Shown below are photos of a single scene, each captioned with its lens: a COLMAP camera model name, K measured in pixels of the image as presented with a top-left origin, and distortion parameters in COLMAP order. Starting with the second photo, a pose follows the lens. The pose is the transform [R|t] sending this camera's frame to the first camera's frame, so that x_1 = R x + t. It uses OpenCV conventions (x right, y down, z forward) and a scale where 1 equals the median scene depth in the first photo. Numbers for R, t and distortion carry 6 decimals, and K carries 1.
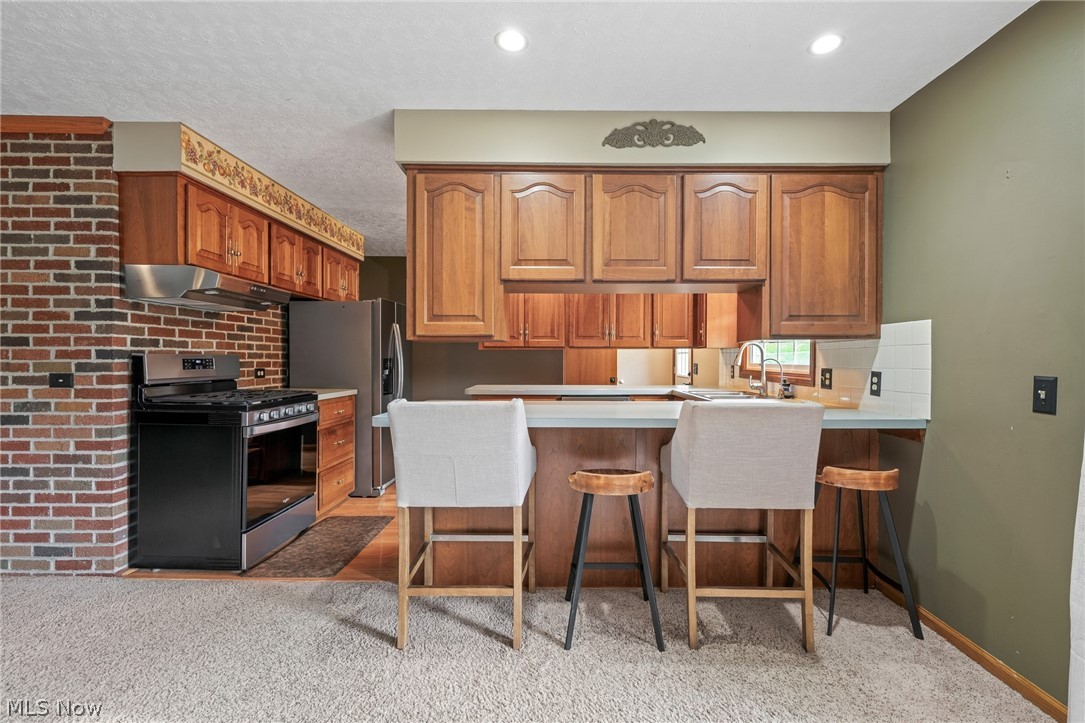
lens RADIAL K [[478.1, 0, 562.1], [0, 478.1, 363.5], [0, 0, 1]] dist [-0.001070, -0.000010]
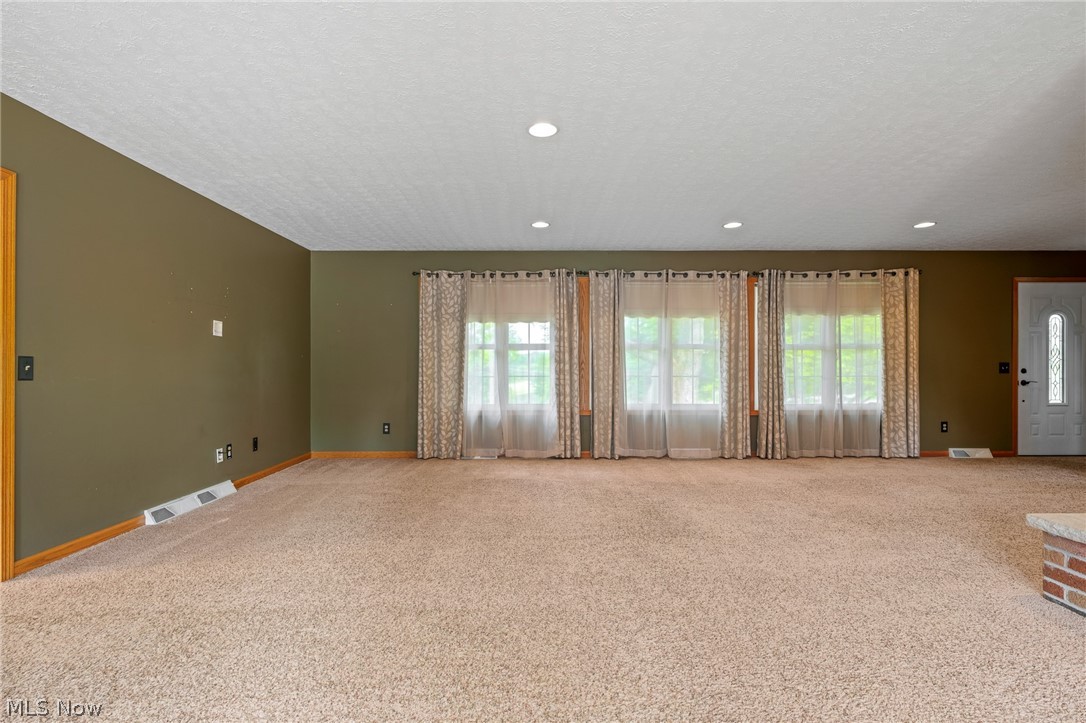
lens RADIAL K [[501.7, 0, 548.1], [0, 501.7, 365.8], [0, 0, 1]] dist [0.001366, -0.000062]
pose [[0.001985, -0.007475, -0.999970, -0.542782], [-0.010570, 0.999916, -0.007496, 0.043426], [0.999942, 0.010585, 0.001906, 0.113877]]
